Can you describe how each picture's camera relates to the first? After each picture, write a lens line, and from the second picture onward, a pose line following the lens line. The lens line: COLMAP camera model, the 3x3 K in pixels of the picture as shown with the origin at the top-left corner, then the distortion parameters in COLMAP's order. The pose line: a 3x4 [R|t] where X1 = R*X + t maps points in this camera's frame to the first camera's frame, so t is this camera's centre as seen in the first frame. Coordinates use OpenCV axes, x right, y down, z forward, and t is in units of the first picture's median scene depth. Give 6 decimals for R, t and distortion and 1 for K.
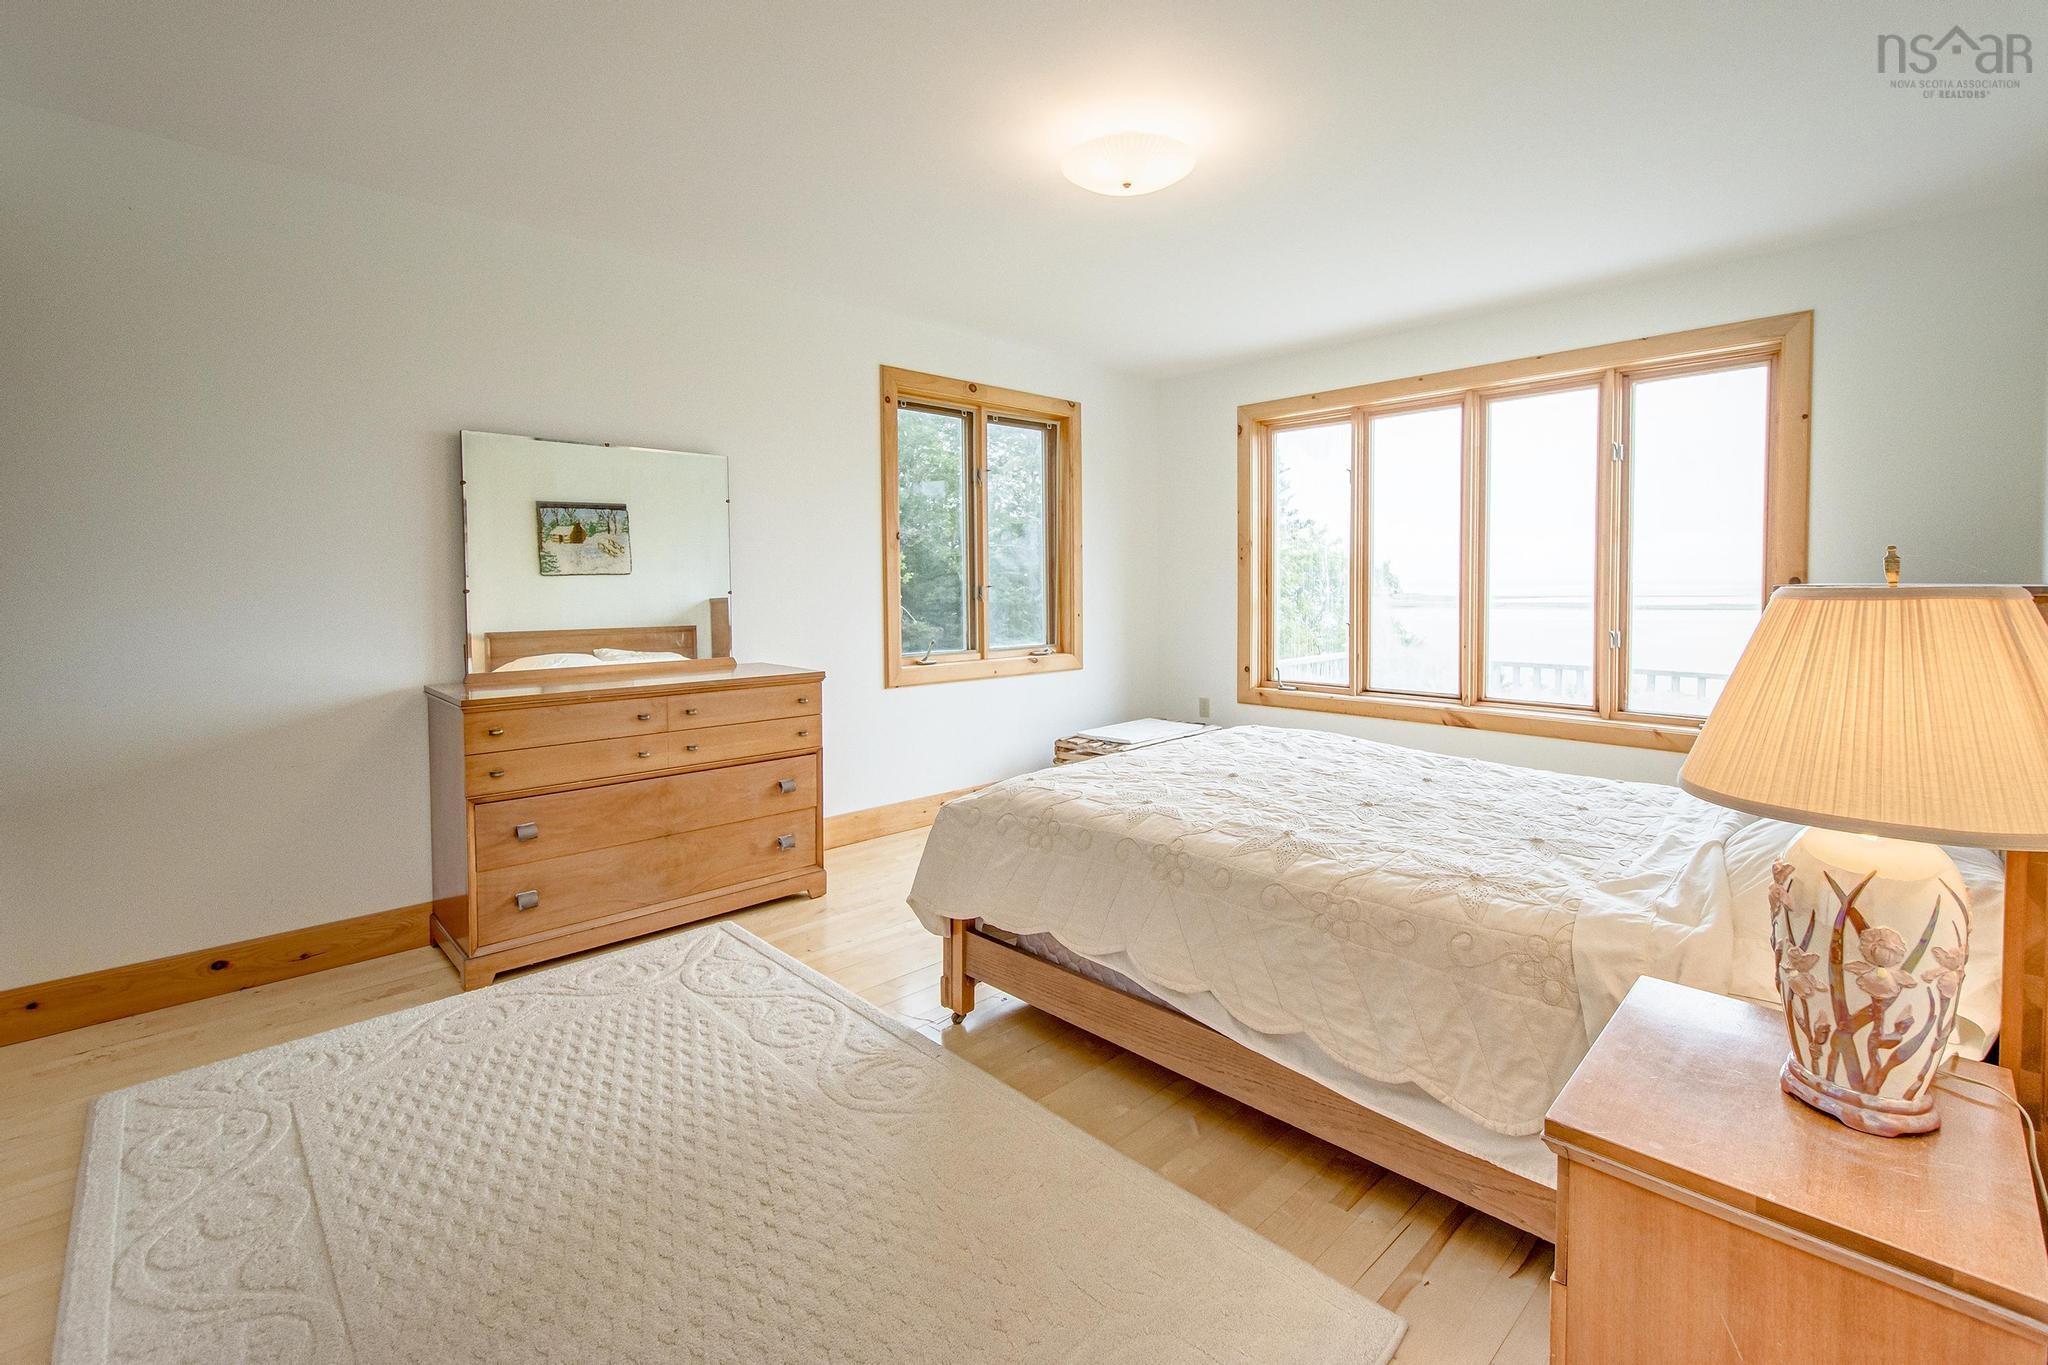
lens RADIAL K [[912.8, 0, 1038.3], [0, 912.8, 625.1], [0, 0, 1]] dist [0.007152, -0.001281]
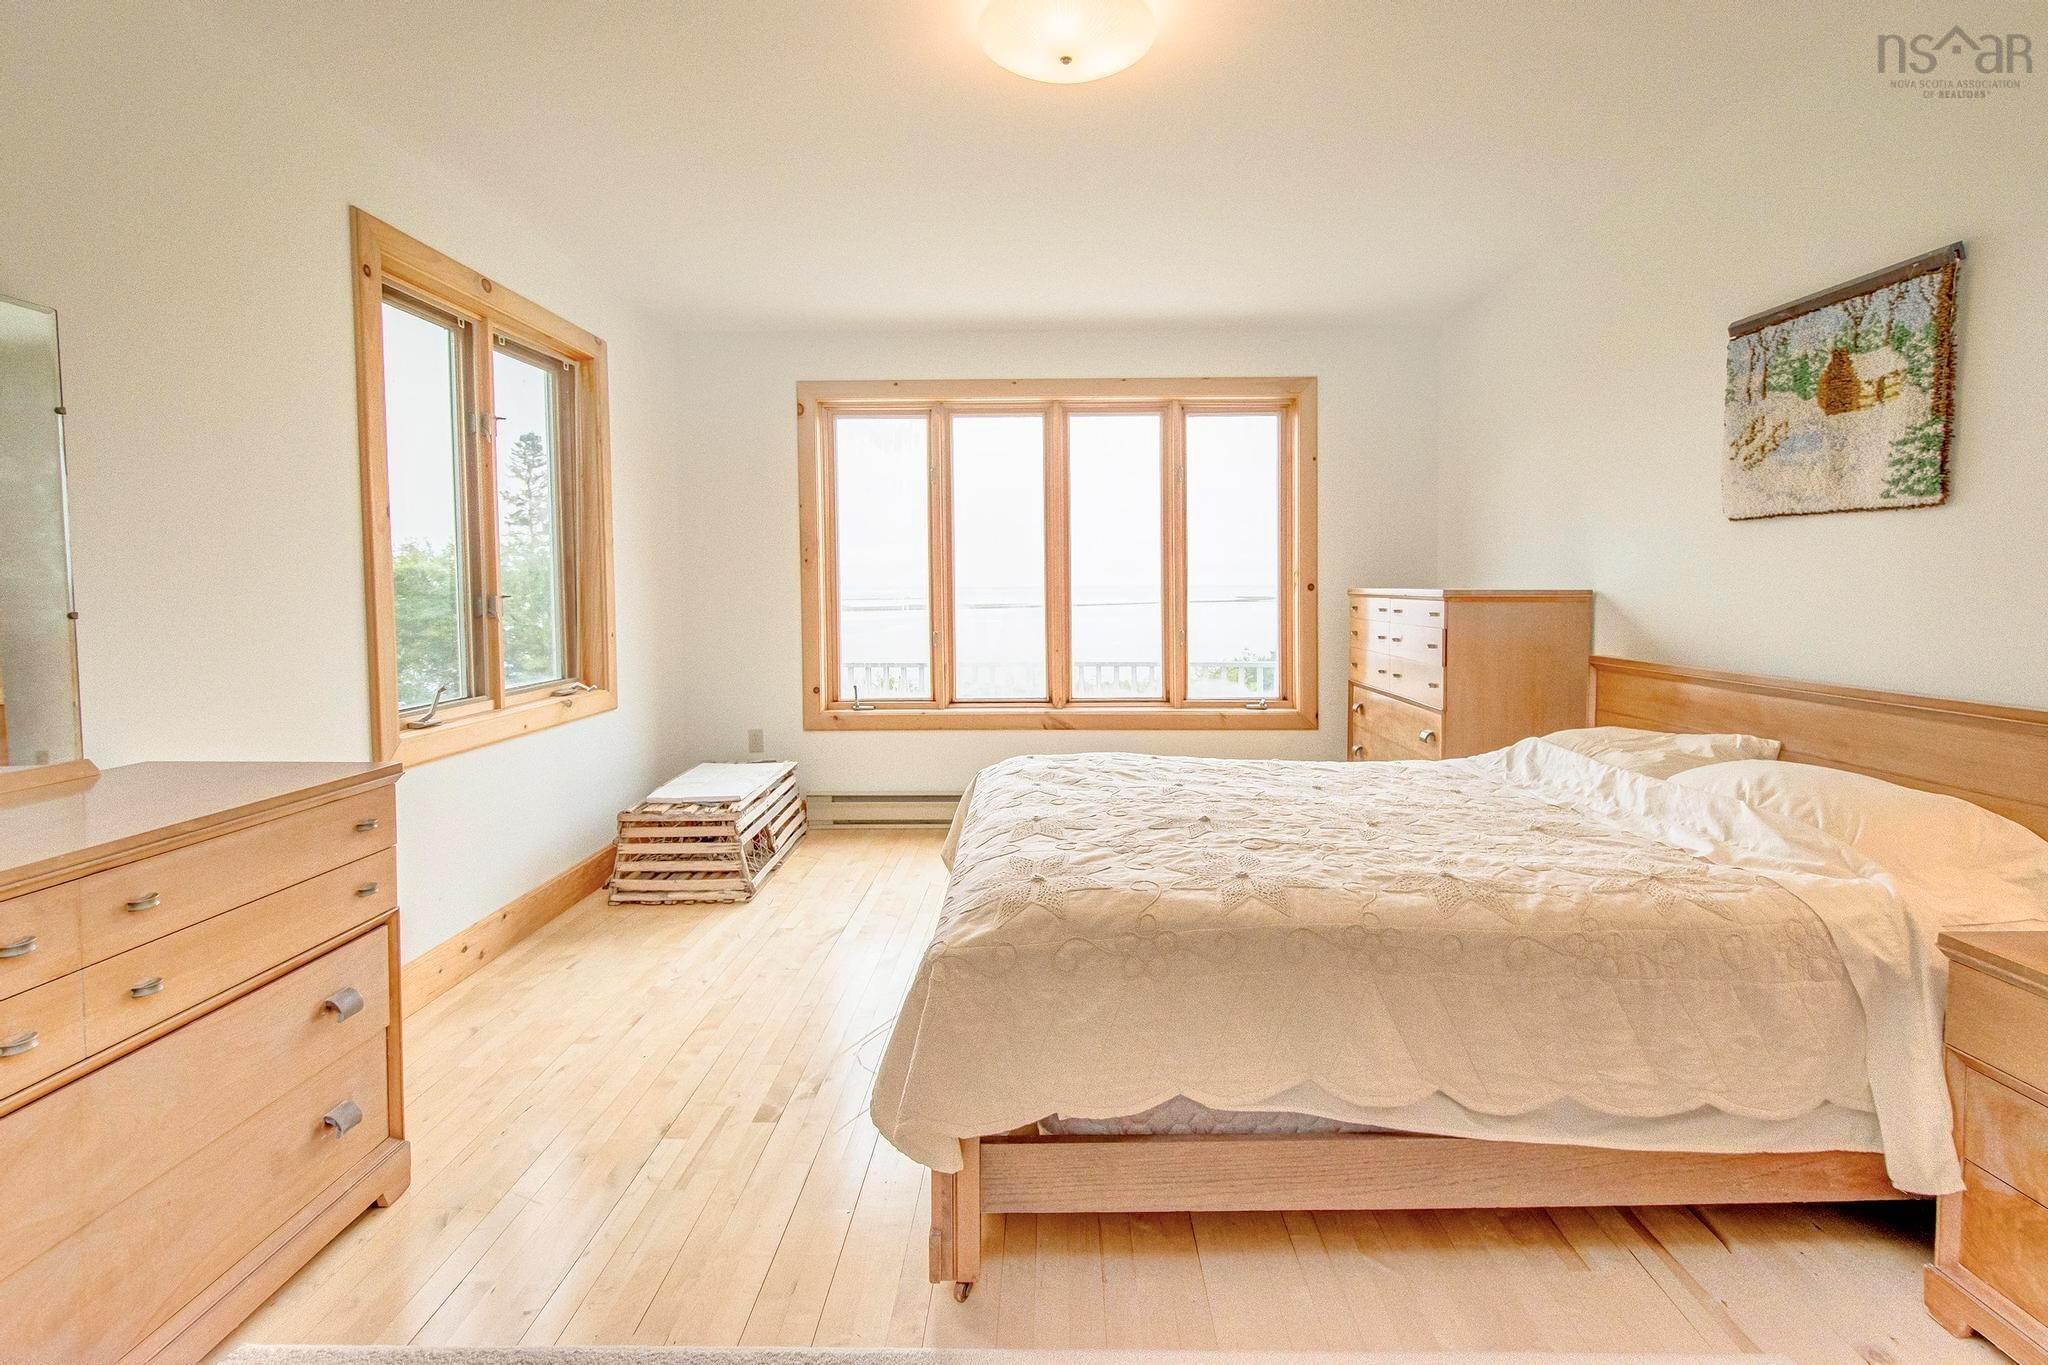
lens RADIAL K [[912.8, 0, 1038.3], [0, 912.8, 625.1], [0, 0, 1]] dist [0.007152, -0.001281]
pose [[0.702540, -0.031696, 0.710938, -0.274642], [0.036574, 0.999296, 0.008410, -0.014526], [-0.710704, 0.020094, 0.703204, 0.293394]]
